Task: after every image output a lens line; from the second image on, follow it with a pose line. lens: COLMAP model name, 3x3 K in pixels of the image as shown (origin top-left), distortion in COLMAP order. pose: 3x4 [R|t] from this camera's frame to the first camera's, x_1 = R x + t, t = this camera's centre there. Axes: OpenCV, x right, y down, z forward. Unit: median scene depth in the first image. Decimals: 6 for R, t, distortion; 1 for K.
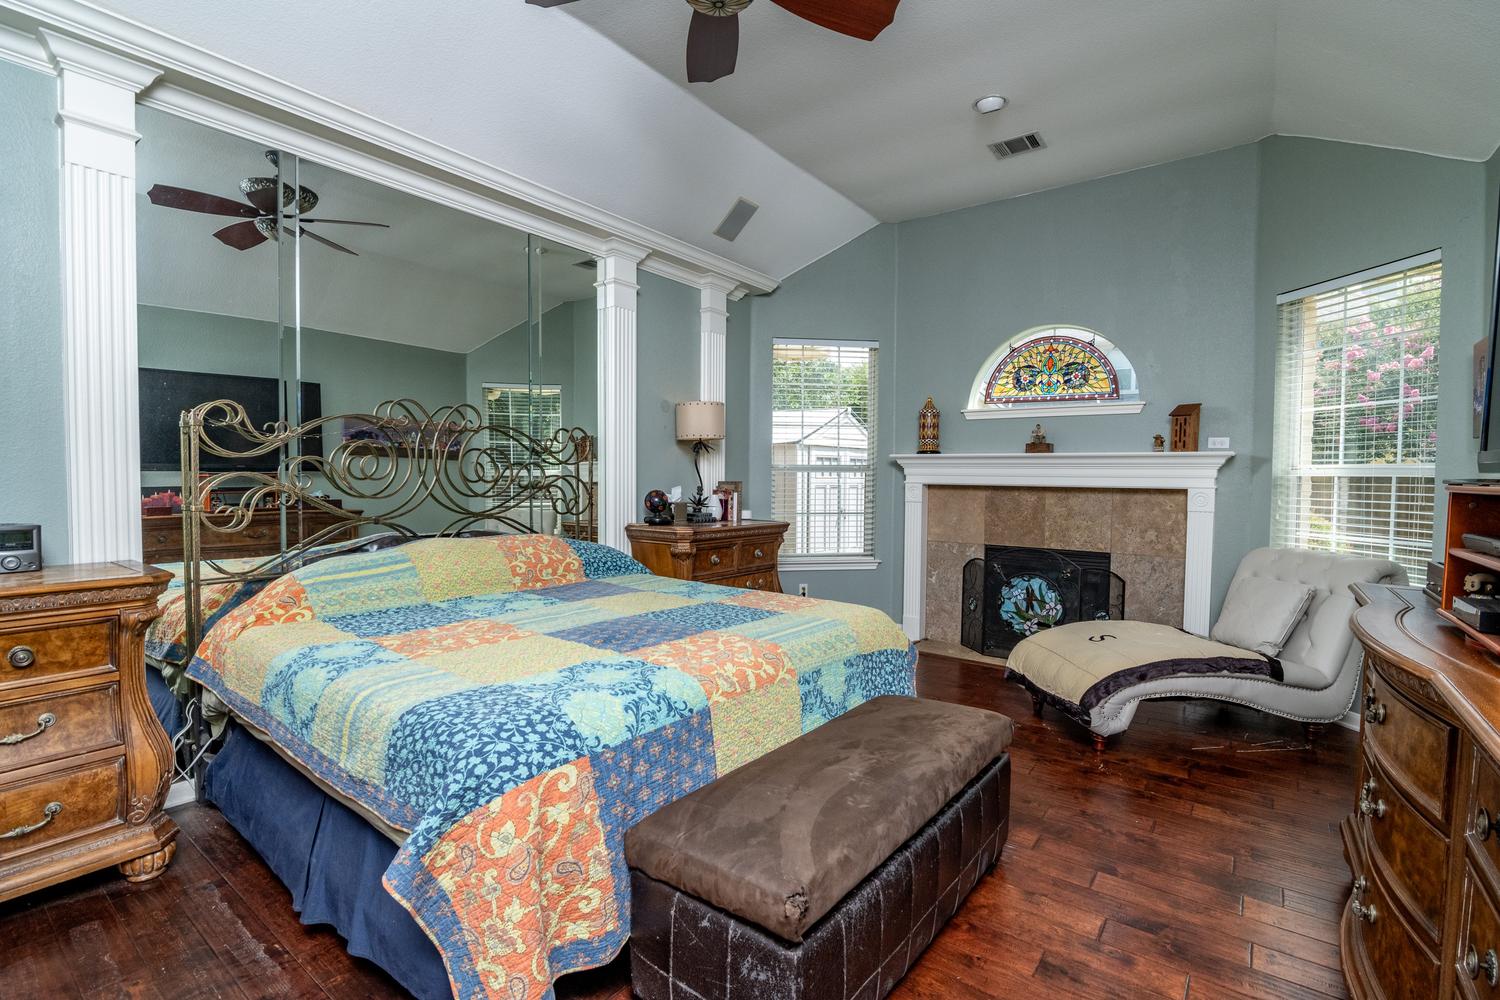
lens RADIAL K [[704.9, 0, 753.2], [0, 704.9, 502.9], [0, 0, 1]] dist [-0.011182, -0.000348]
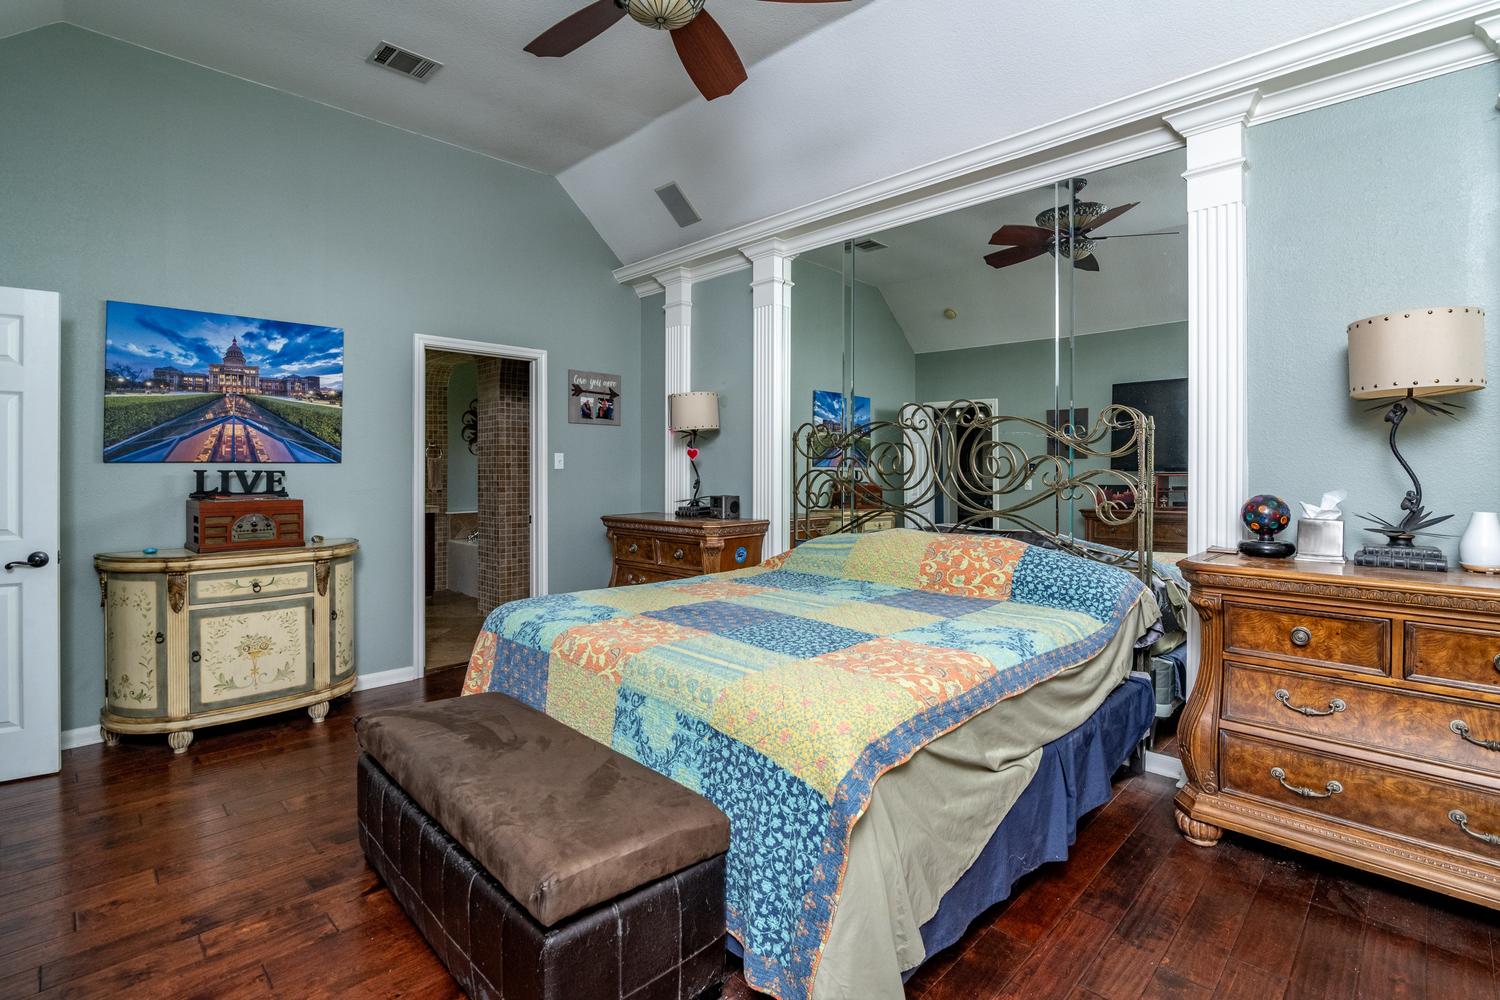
lens RADIAL K [[704.9, 0, 736.7], [0, 704.9, 471.3], [0, 0, 1]] dist [-0.011182, -0.000348]
pose [[-0.158198, -0.006523, -0.987386, 0.887859], [-0.039968, 0.999201, -0.000197, -0.037240], [0.986598, 0.039433, -0.158332, 1.199251]]
